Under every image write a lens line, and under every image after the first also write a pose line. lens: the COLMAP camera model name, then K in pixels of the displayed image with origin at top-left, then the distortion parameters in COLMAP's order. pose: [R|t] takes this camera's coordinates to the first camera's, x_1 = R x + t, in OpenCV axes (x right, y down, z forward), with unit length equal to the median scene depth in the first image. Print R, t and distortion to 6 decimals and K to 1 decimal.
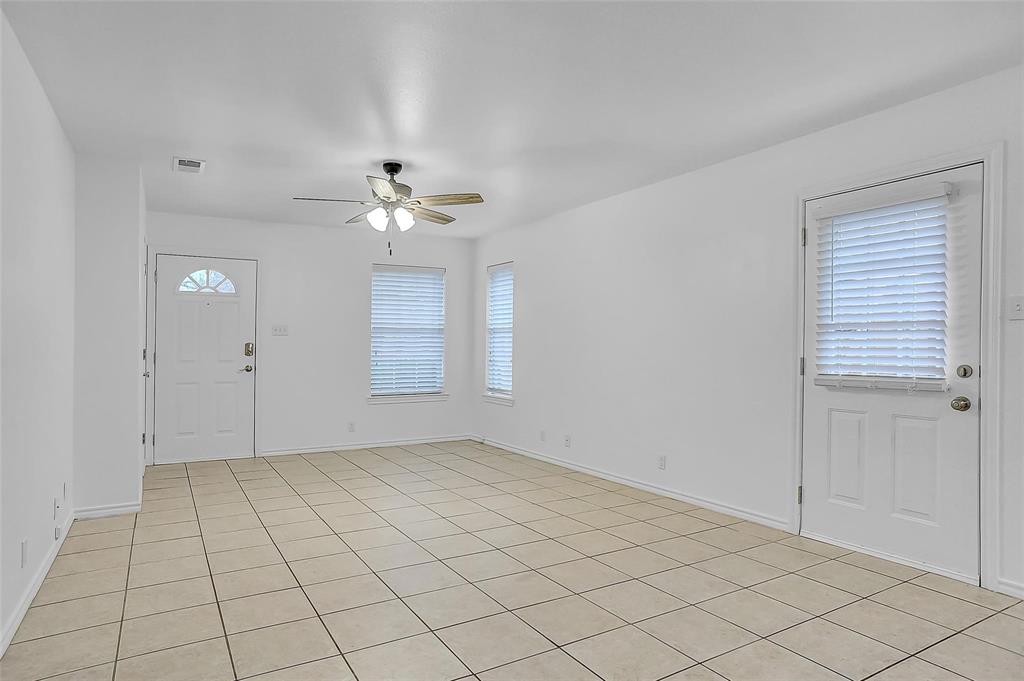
lens RADIAL K [[597.4, 0, 512.0], [0, 597.4, 340.5], [0, 0, 1]] dist [-0.077853, 0.048285]
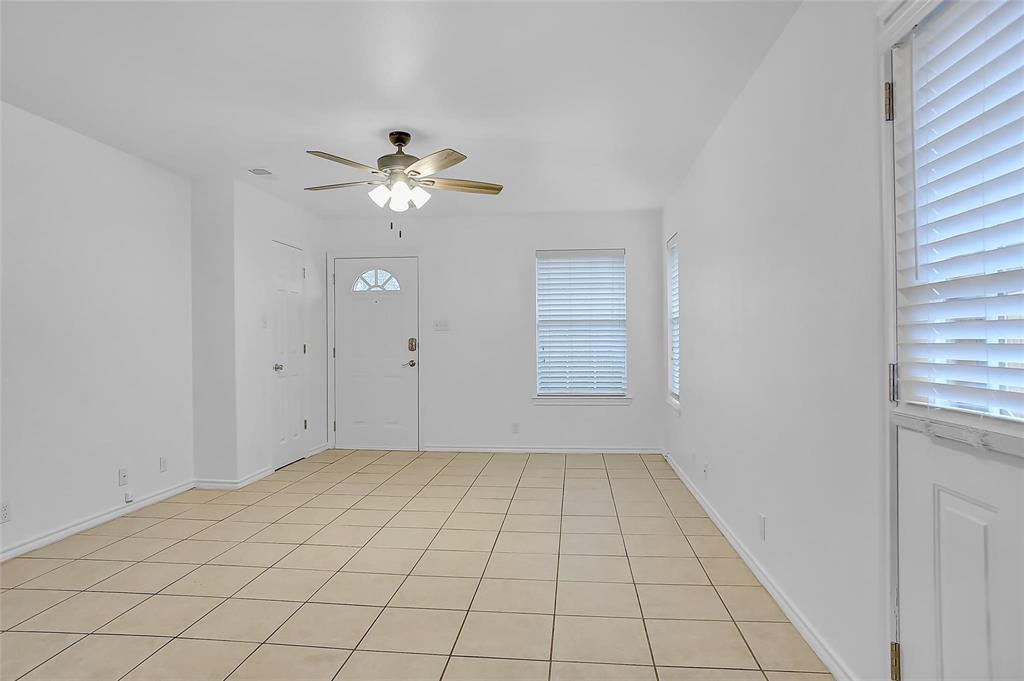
lens RADIAL K [[597.4, 0, 512.0], [0, 597.4, 340.5], [0, 0, 1]] dist [-0.077853, 0.048285]
pose [[0.807848, -0.003928, -0.589378, 0.302116], [0.008780, 0.999947, 0.005371, 0.003643], [0.589325, -0.009513, 0.807840, 0.265866]]
